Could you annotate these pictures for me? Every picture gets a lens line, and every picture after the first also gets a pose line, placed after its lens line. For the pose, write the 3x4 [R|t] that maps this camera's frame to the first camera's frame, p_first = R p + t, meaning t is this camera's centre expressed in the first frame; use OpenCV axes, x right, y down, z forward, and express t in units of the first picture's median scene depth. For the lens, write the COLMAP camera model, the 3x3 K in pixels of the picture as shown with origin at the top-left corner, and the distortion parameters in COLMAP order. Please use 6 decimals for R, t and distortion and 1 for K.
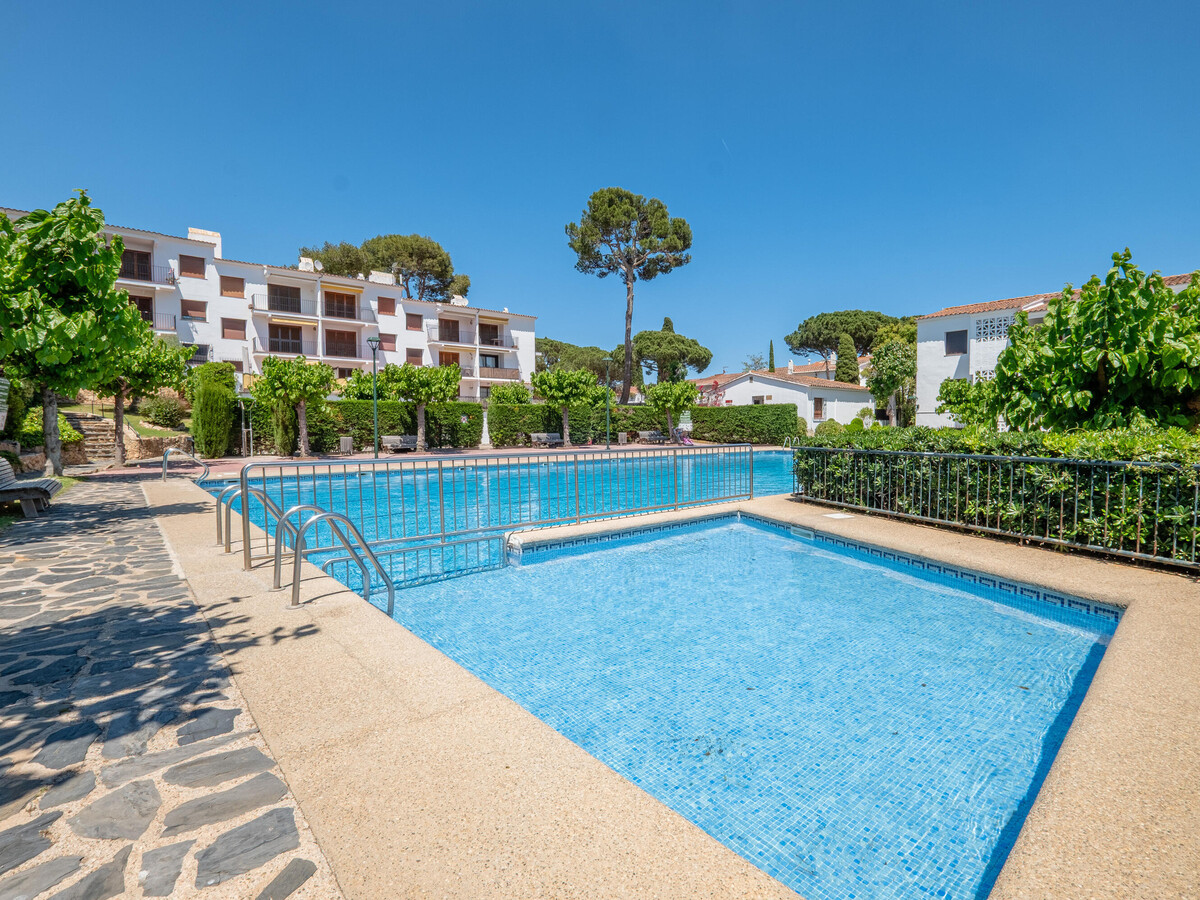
lens RADIAL K [[590.0, 0, 606.8], [0, 590.0, 446.7], [0, 0, 1]] dist [0.000088, -0.003948]
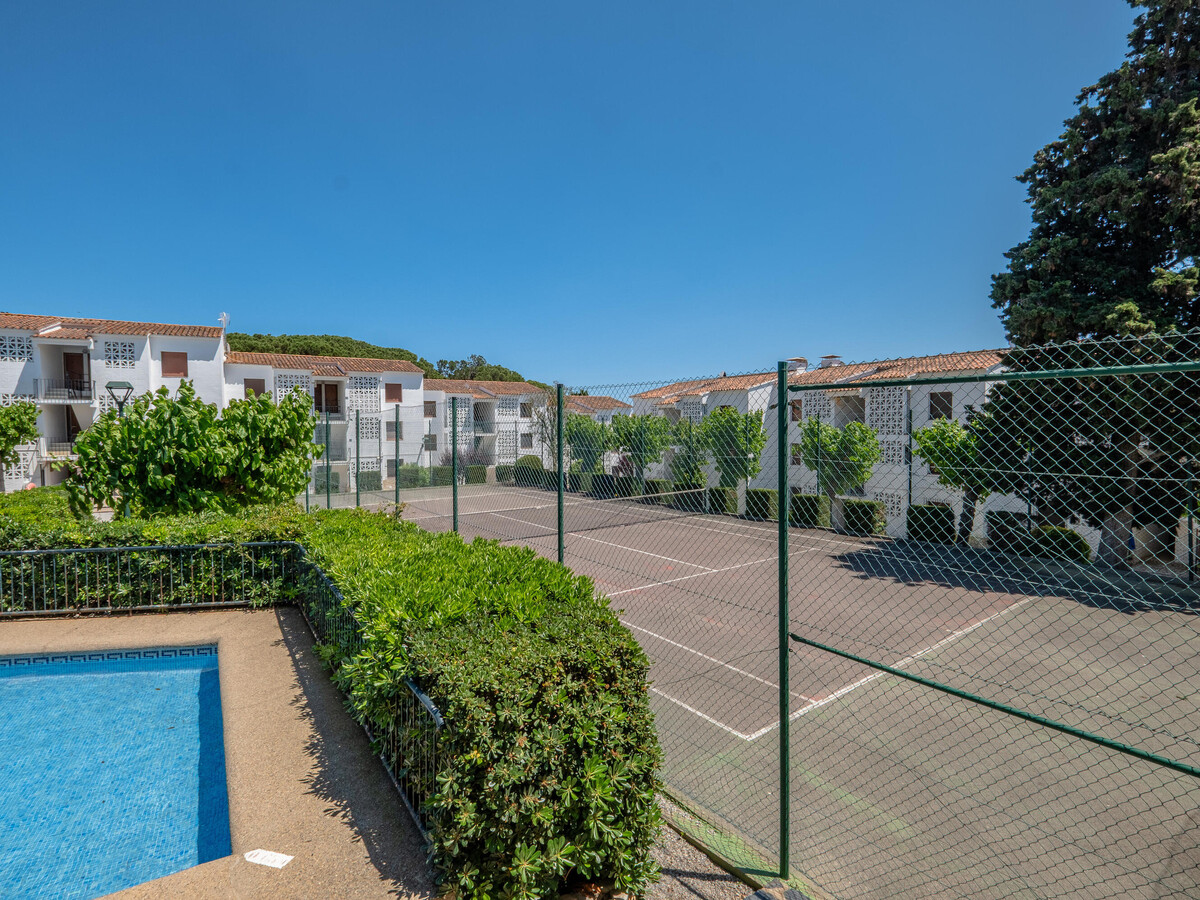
lens RADIAL K [[590.0, 0, 590.2], [0, 590.0, 449.4], [0, 0, 1]] dist [0.000088, -0.003948]
pose [[0.186817, -0.036276, 0.981725, -0.073479], [0.040588, 0.998750, 0.029181, -0.039189], [-0.981556, 0.034395, 0.188056, -0.049134]]
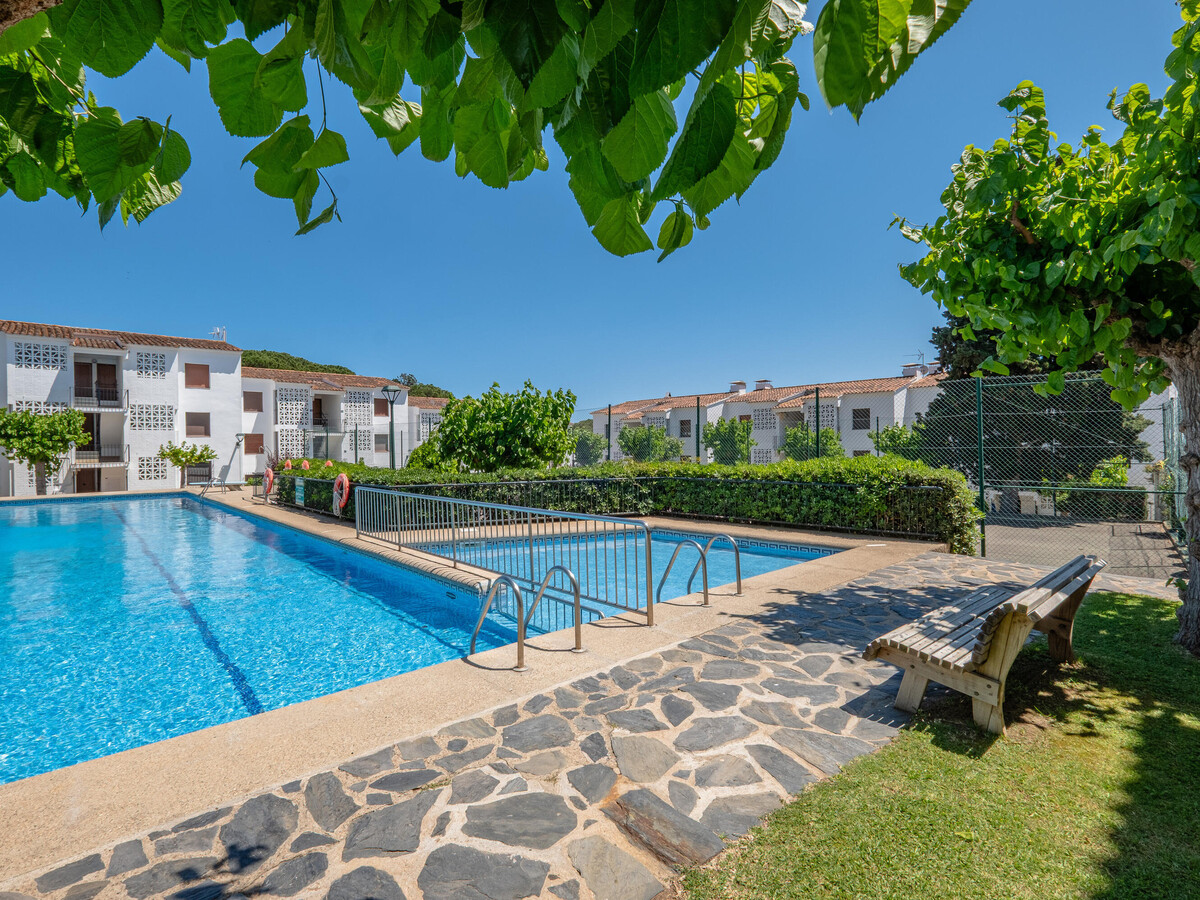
lens RADIAL K [[590.0, 0, 592.5], [0, 590.0, 449.2], [0, 0, 1]] dist [0.000088, -0.003948]
pose [[-0.019847, 0.001375, 0.999802, -0.296939], [0.046941, 0.998898, -0.000442, -0.018587], [-0.998700, 0.046923, -0.019890, 0.197456]]
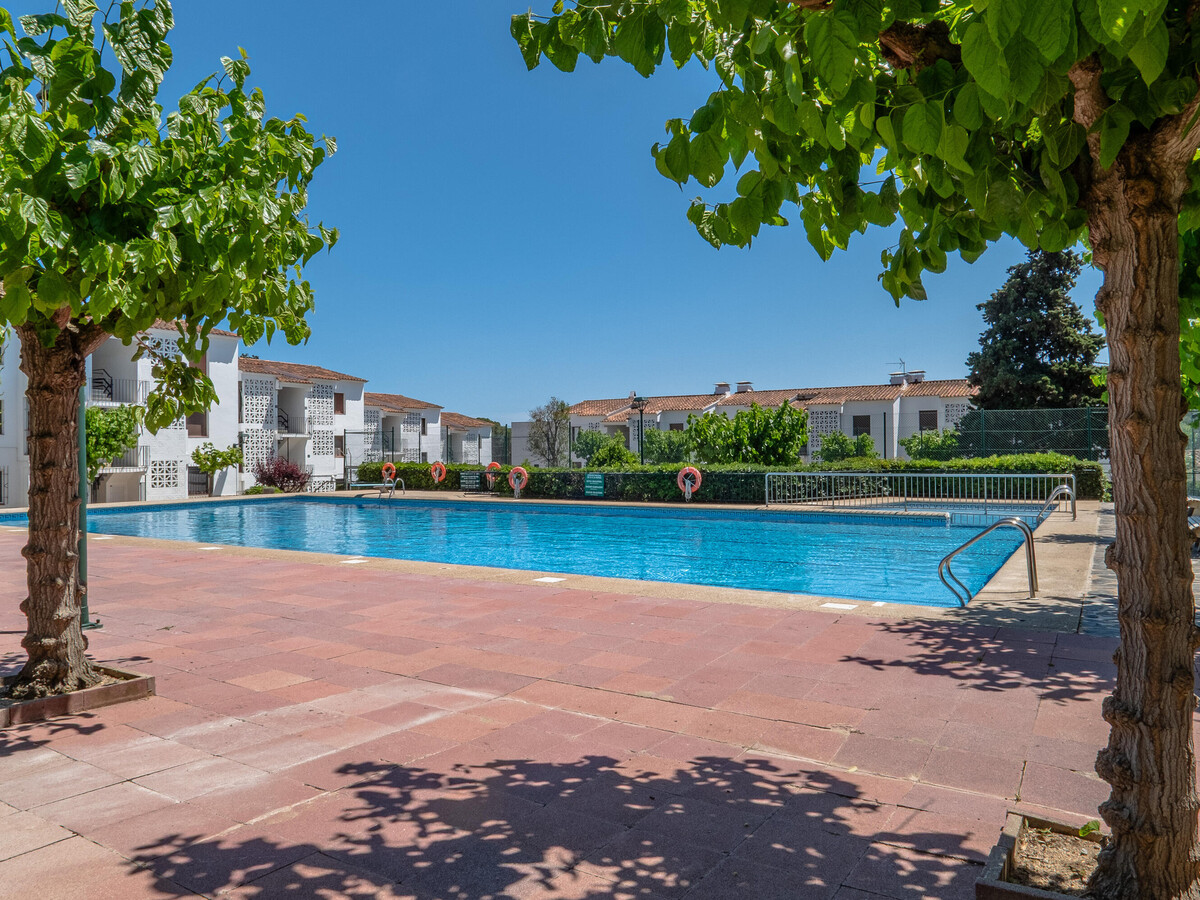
lens RADIAL K [[807.3, 0, 601.5], [0, 807.3, 448.5], [0, 0, 1]] dist [-0.009844, -0.000663]
pose [[-0.294886, 0.012788, 0.955447, -0.609479], [0.043848, 0.999038, 0.000161, -0.032509], [-0.954526, 0.041942, -0.295163, 0.722817]]
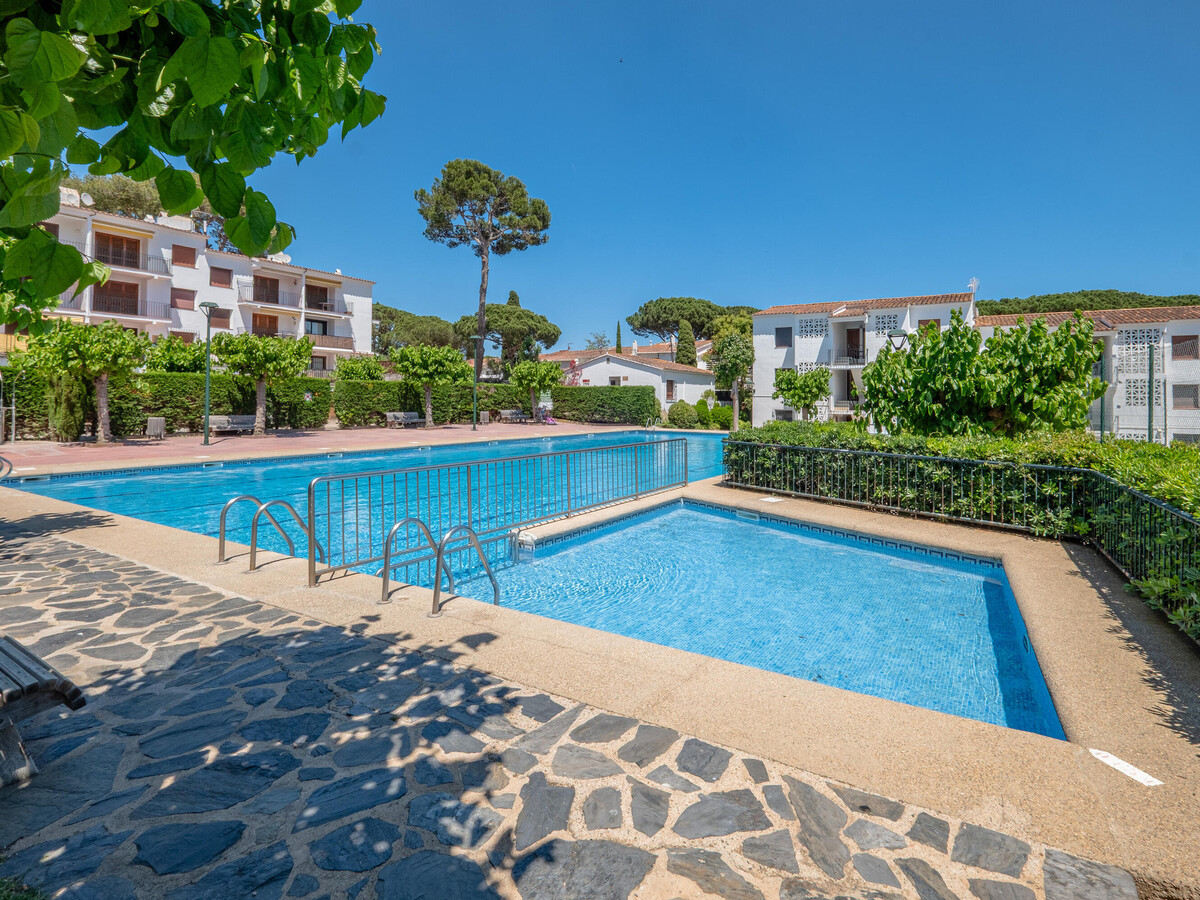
lens RADIAL K [[602.0, 0, 643.3], [0, 602.0, 383.6], [0, 0, 1]] dist [0.004574, -0.004314]
pose [[0.942382, 0.022472, 0.333784, -0.080042], [-0.002101, 0.998119, -0.061265, -0.013169], [-0.334533, 0.057033, 0.940657, -0.030512]]
